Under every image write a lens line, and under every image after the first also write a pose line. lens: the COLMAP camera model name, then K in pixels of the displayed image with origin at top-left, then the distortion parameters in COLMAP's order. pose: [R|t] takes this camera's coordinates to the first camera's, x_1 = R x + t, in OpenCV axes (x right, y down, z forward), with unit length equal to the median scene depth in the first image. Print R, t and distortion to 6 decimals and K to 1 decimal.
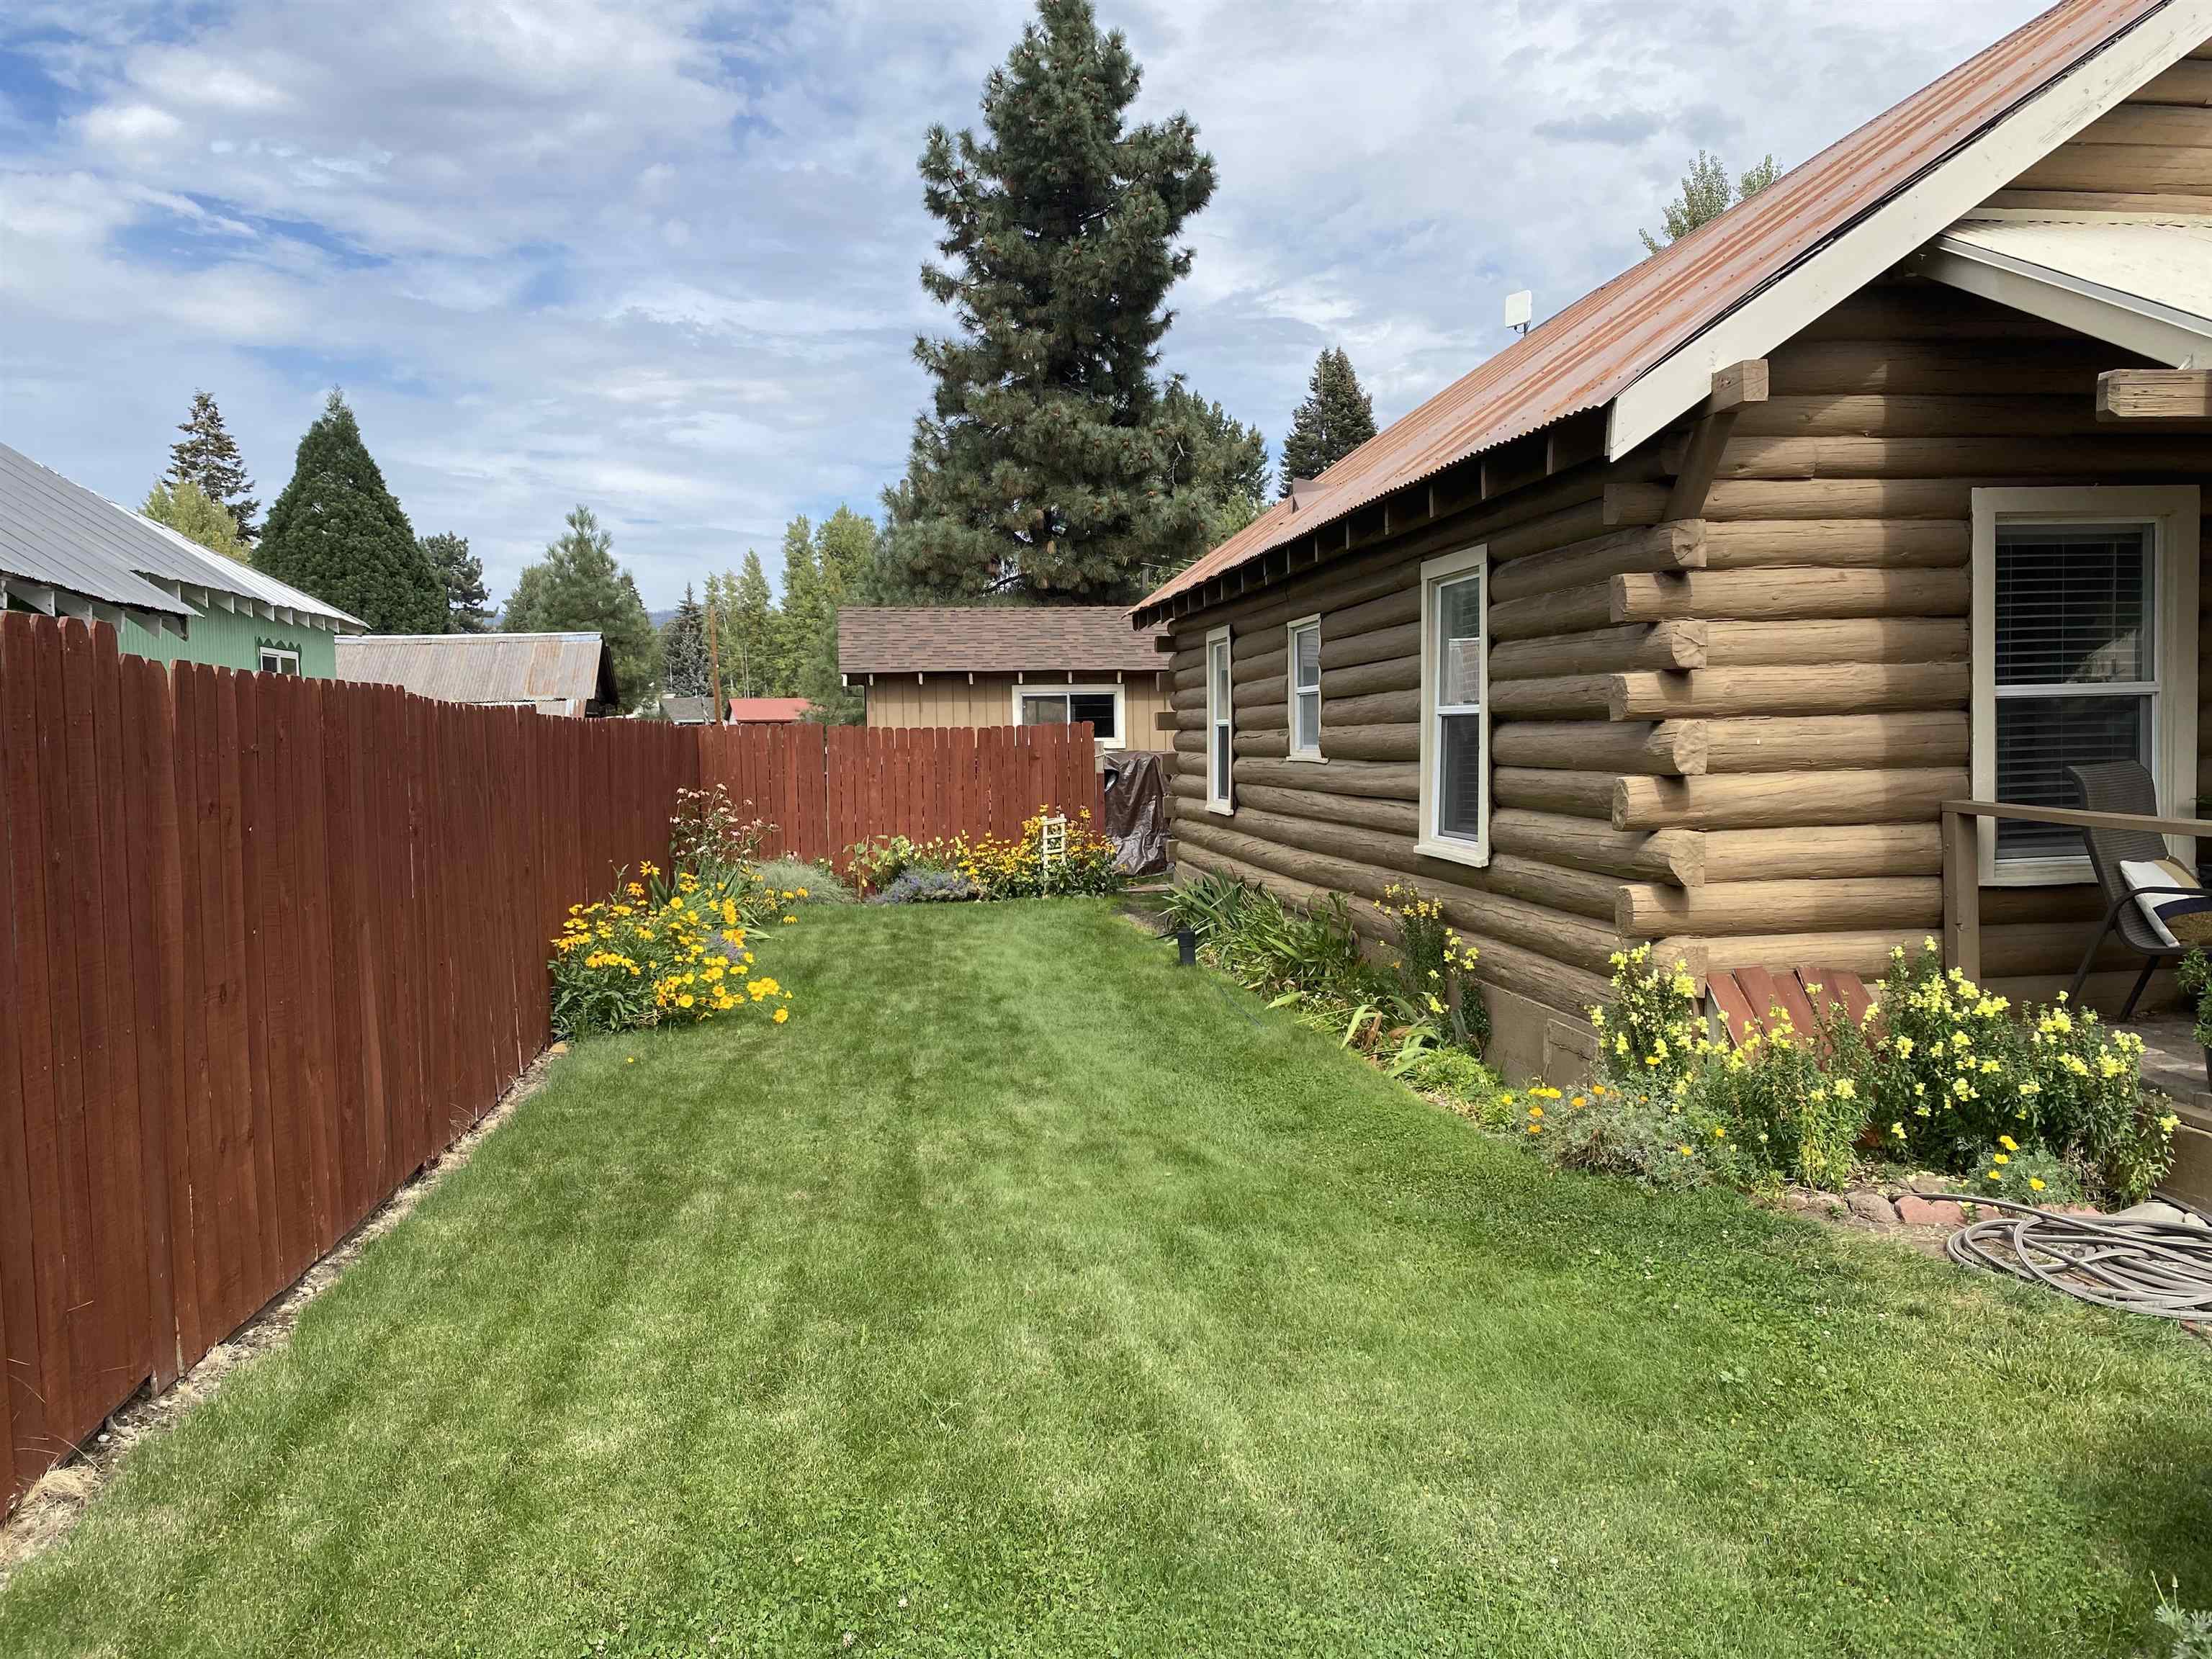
lens RADIAL K [[1688.2, 0, 1103.8], [0, 1688.2, 830.8], [0, 0, 1]] dist [0.035697, -0.033394]
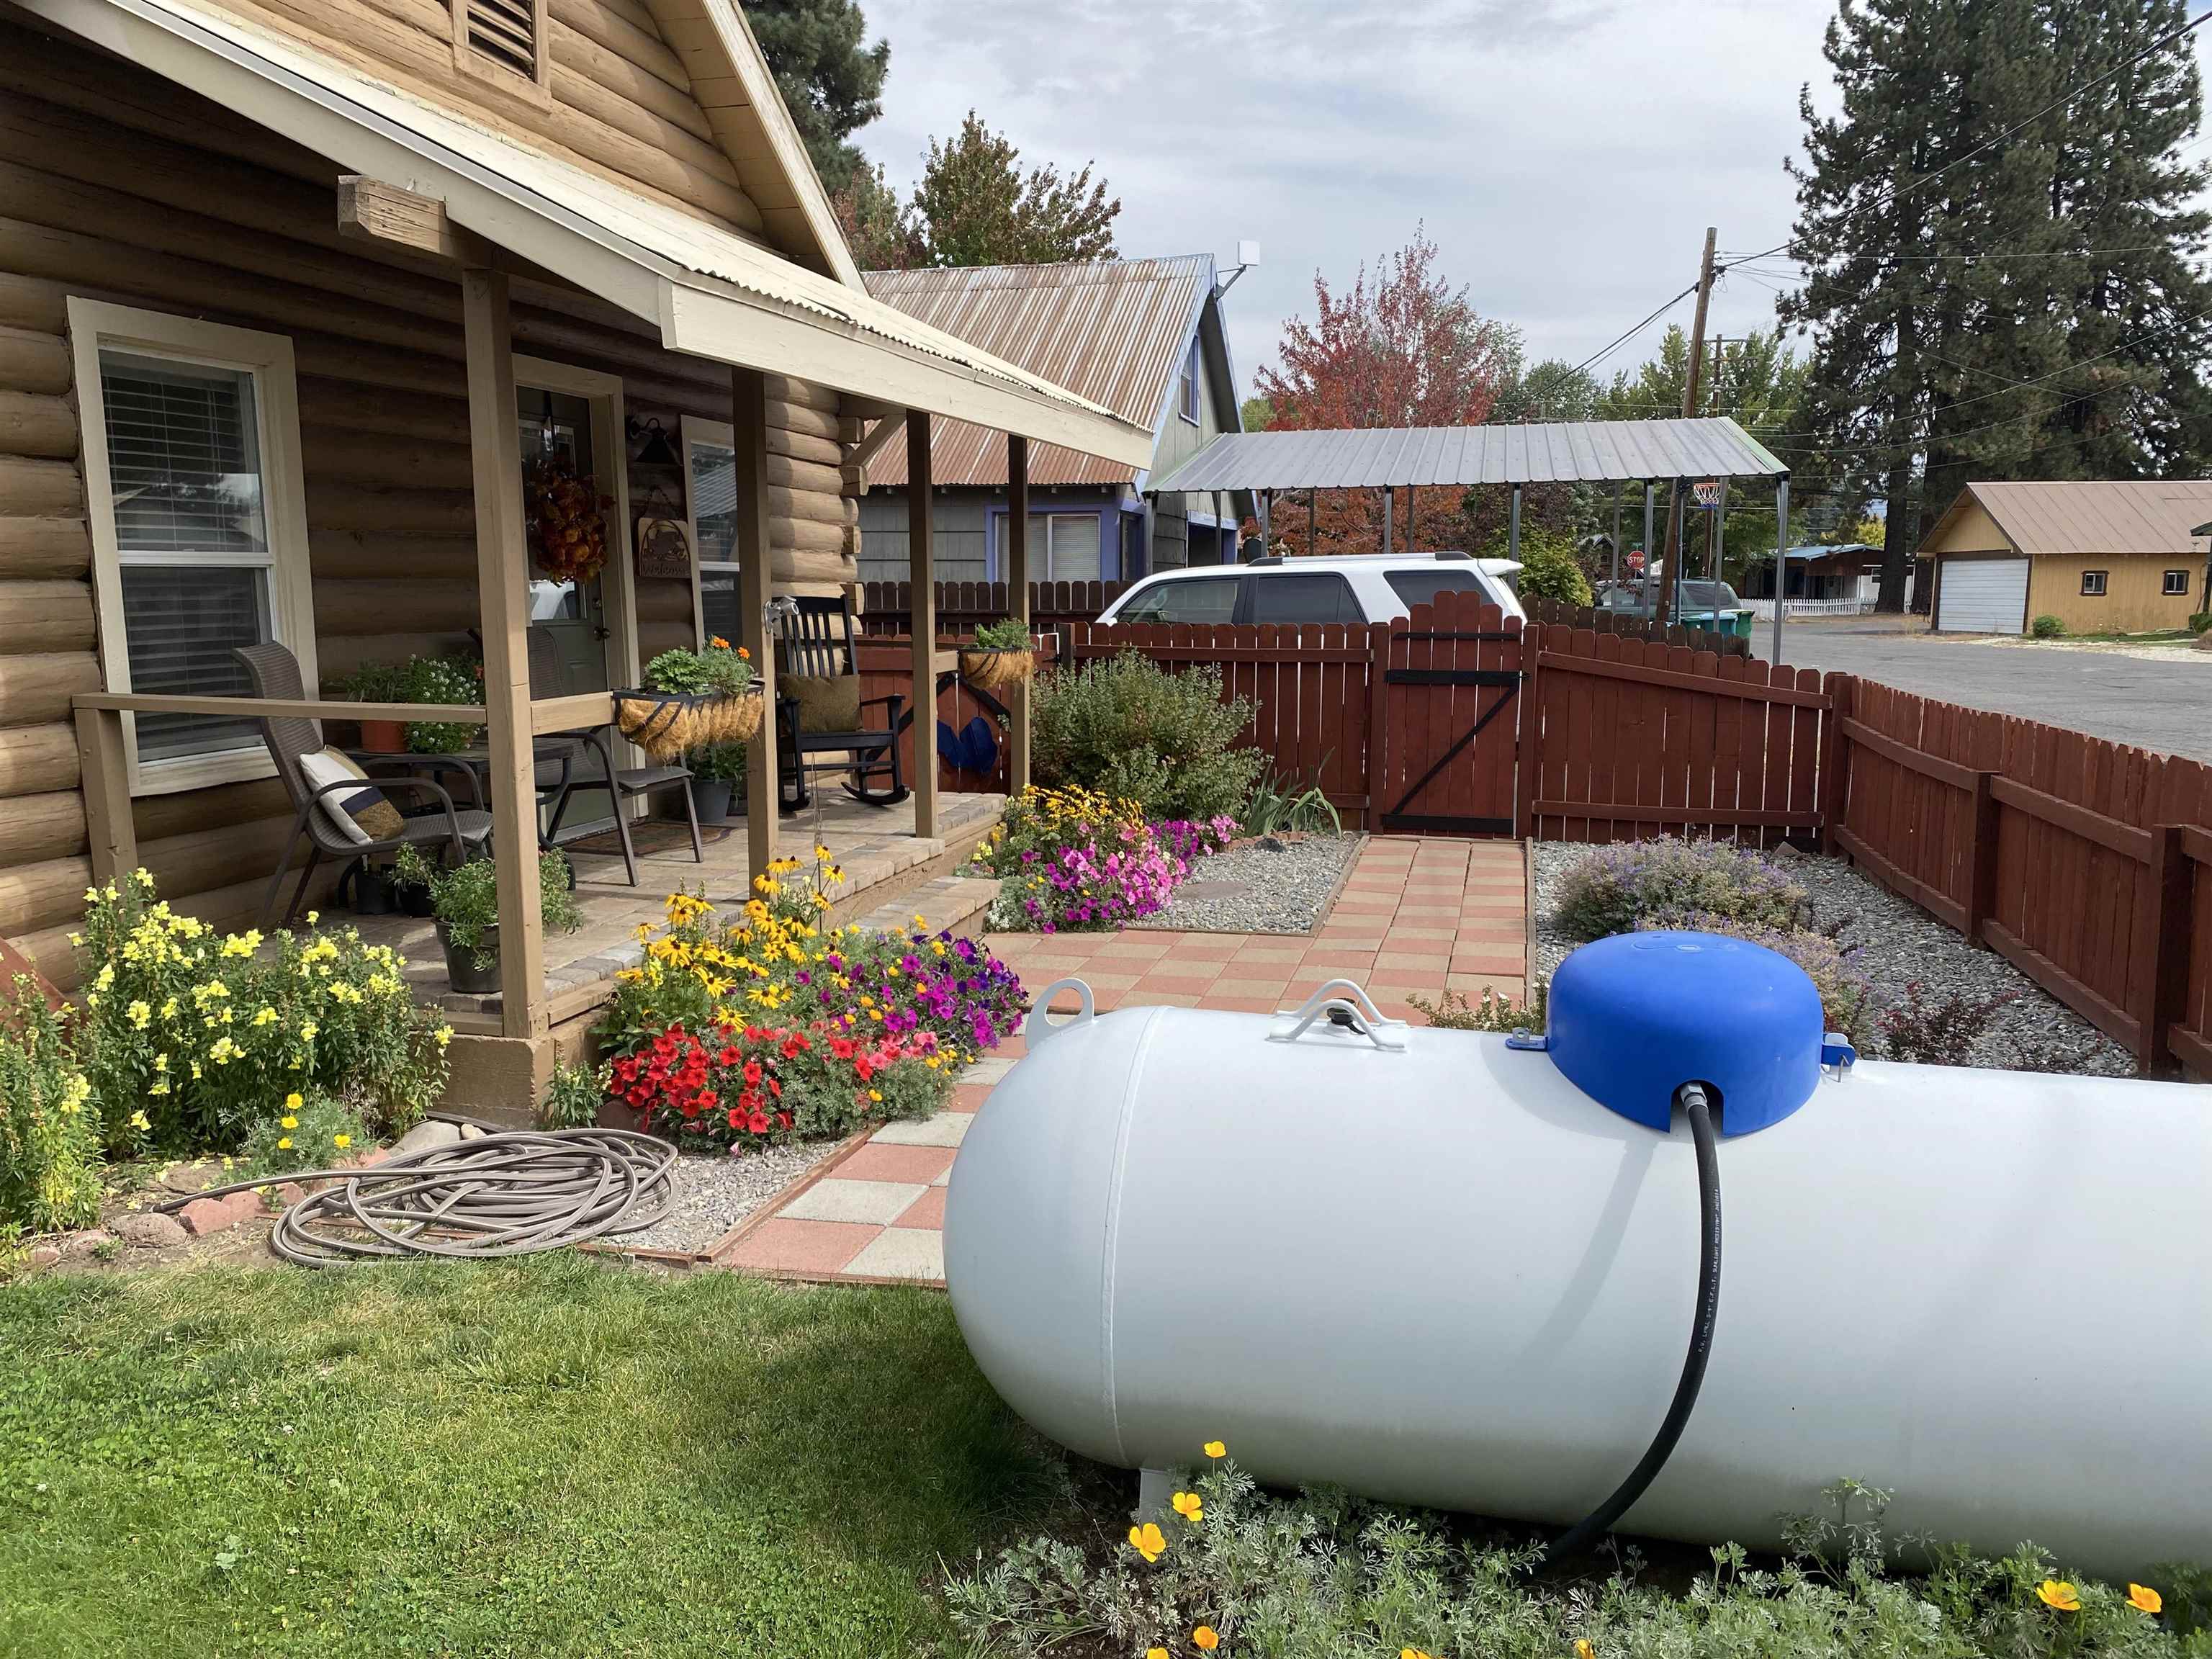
lens RADIAL K [[1688.2, 0, 1105.9], [0, 1688.2, 823.2], [0, 0, 1]] dist [0.035697, -0.033394]
pose [[0.386383, -0.110177, 0.915734, -0.054200], [0.049774, 0.993884, 0.098578, -0.012677], [-0.920995, 0.007491, 0.389503, 0.254162]]
